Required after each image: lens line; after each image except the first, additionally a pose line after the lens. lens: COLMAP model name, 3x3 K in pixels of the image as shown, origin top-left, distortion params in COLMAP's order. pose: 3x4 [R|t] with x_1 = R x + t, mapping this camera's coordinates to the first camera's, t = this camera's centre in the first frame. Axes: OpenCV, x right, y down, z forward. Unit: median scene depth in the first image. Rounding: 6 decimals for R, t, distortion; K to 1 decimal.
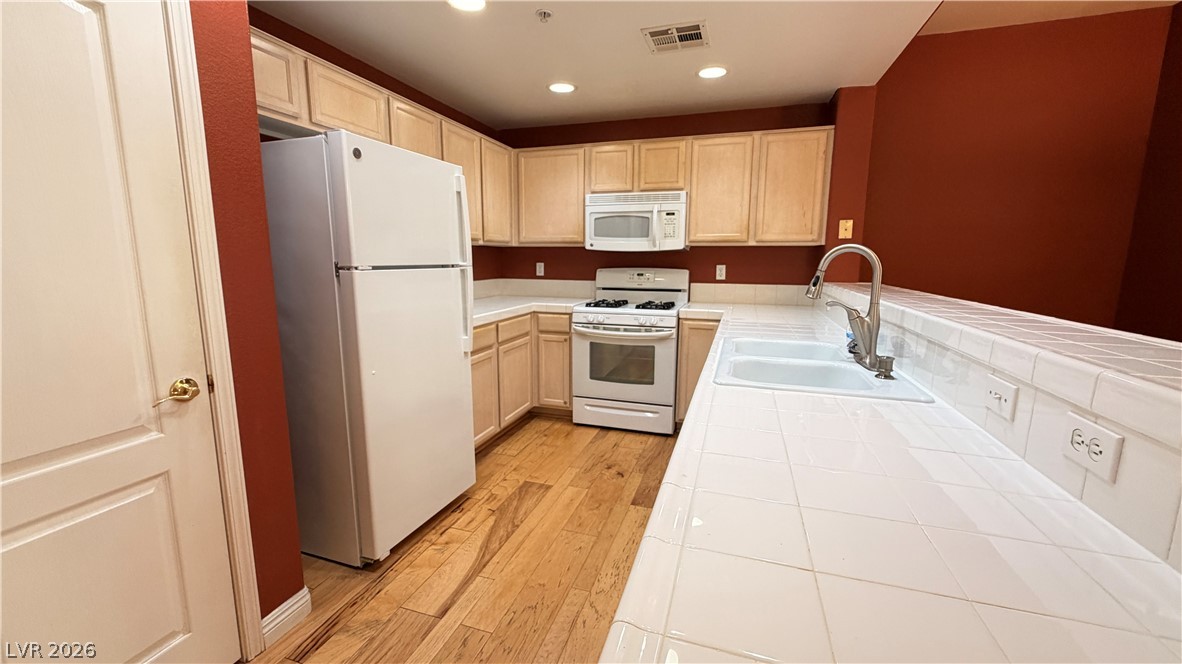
lens RADIAL K [[470.8, 0, 588.2], [0, 470.8, 332.3], [0, 0, 1]] dist [-0.000883, 0.000252]
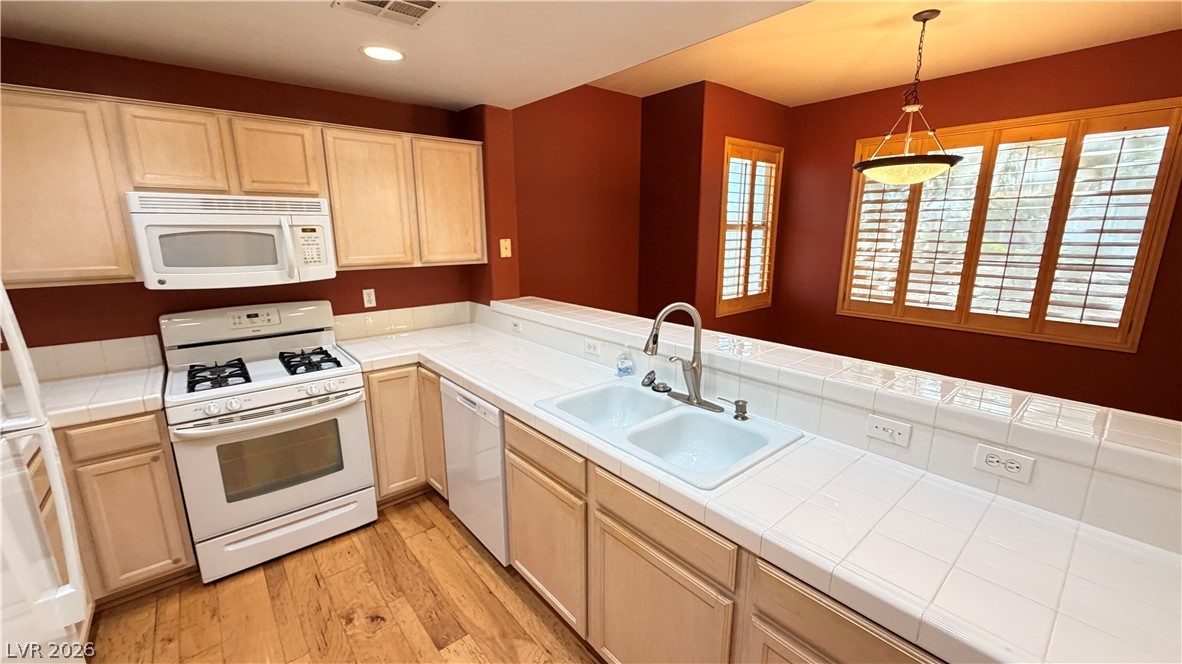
lens RADIAL K [[470.8, 0, 588.7], [0, 470.8, 332.7], [0, 0, 1]] dist [-0.000883, 0.000252]
pose [[0.527758, -0.190662, 0.827720, -0.217249], [0.140294, 0.980664, 0.136440, -0.138411], [-0.837729, 0.044117, 0.544301, 0.271499]]
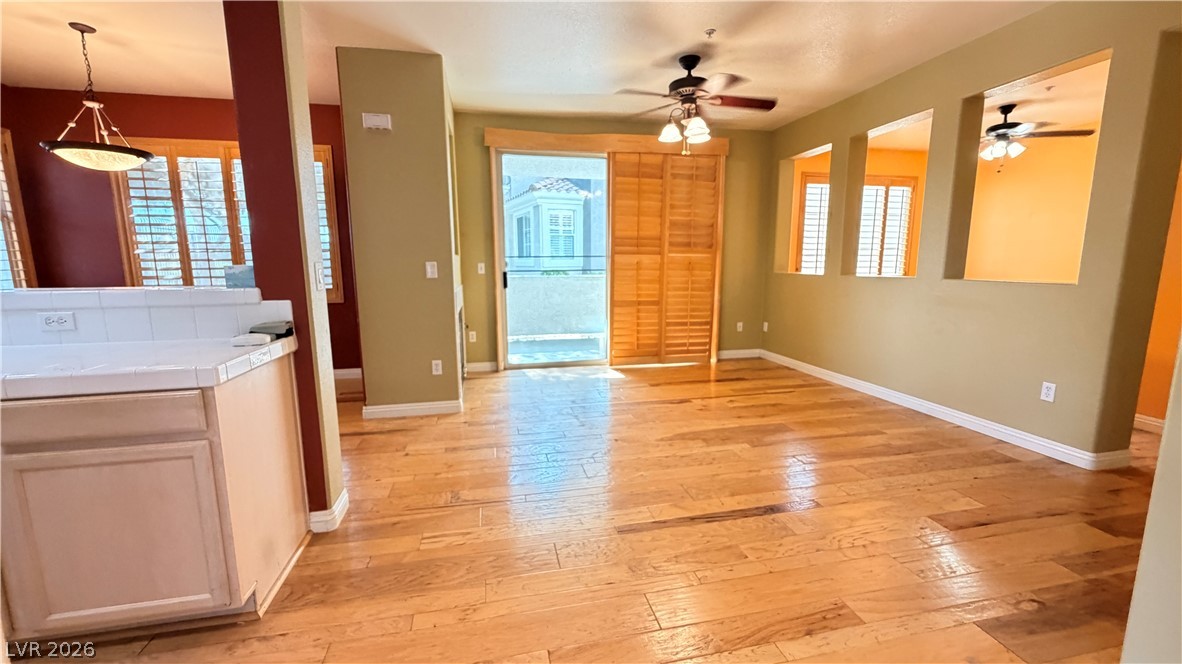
lens RADIAL K [[470.8, 0, 588.5], [0, 470.8, 333.4], [0, 0, 1]] dist [-0.000883, 0.000252]
pose [[-0.506278, -0.138844, 0.851120, -0.538412], [0.139553, 0.960755, 0.239741, 0.018934], [-0.851004, 0.240152, -0.467033, -0.052784]]
